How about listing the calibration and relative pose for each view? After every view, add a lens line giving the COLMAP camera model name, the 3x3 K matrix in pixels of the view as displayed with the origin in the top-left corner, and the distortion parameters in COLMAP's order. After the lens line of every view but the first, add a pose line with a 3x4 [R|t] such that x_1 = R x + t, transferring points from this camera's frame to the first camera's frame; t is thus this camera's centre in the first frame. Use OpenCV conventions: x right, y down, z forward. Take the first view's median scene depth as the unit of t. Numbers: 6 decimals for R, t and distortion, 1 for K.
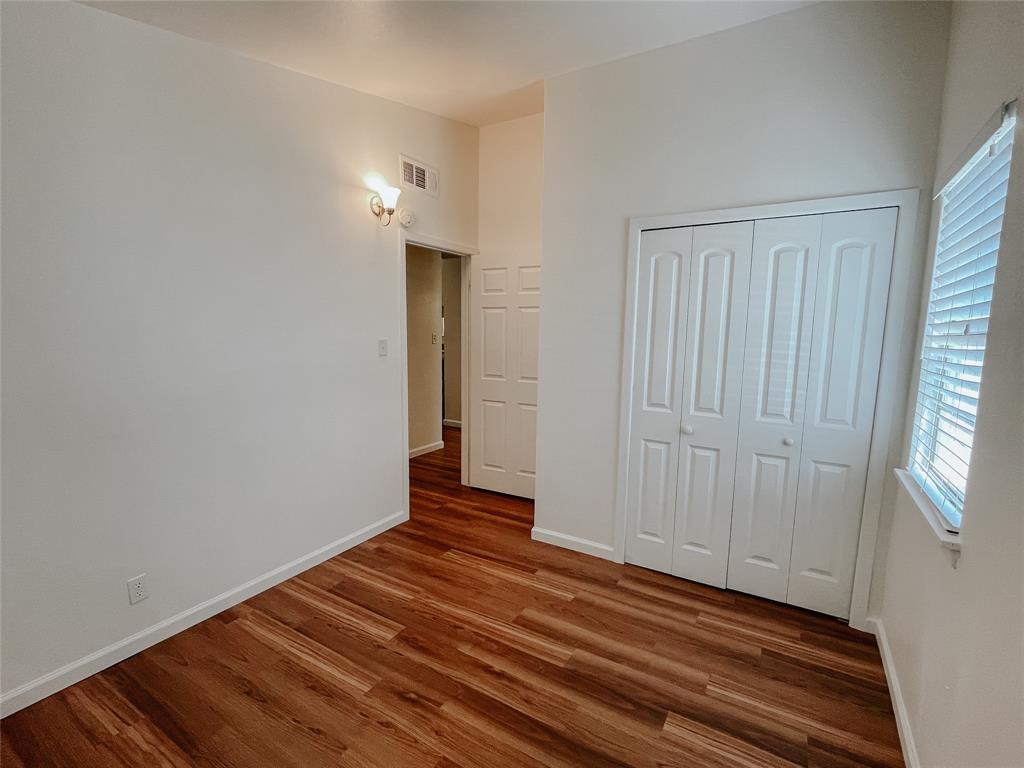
lens RADIAL K [[480.6, 0, 512.0], [0, 480.6, 384.0], [0, 0, 1]] dist [0.003173, 0.000610]
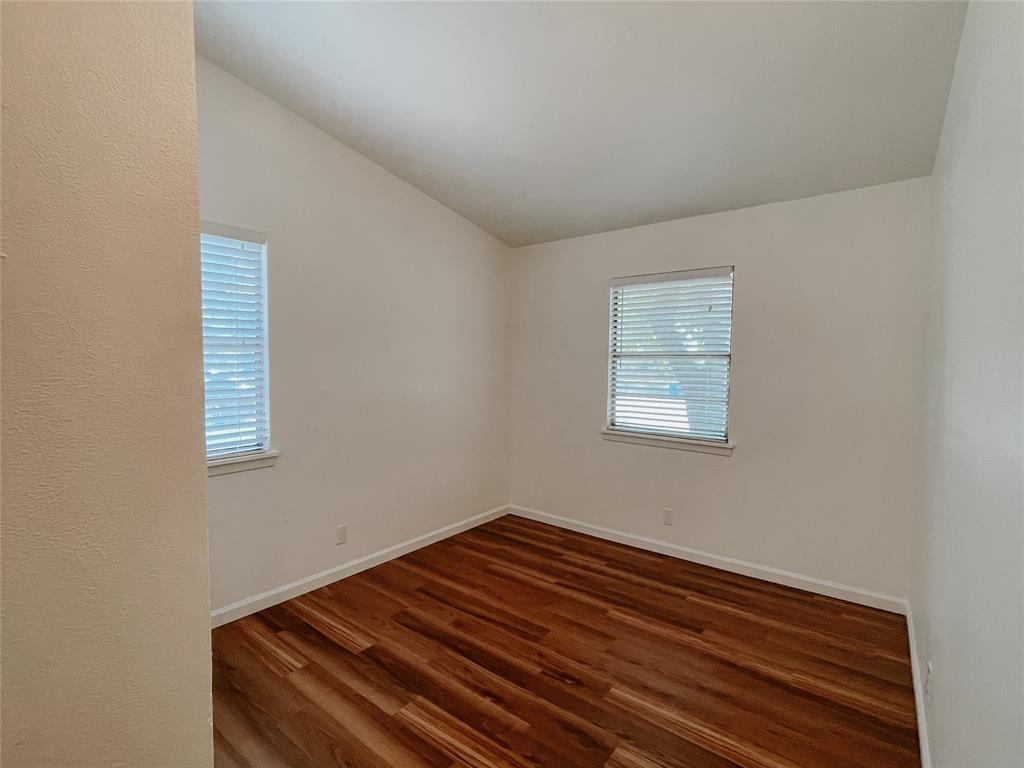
lens RADIAL K [[480.6, 0, 512.0], [0, 480.6, 384.0], [0, 0, 1]] dist [0.003173, 0.000610]
pose [[-0.992807, -0.033858, 0.114840, -0.162664], [-0.014190, 0.985695, 0.167941, -0.185752], [-0.118883, 0.165103, -0.979085, 1.781479]]
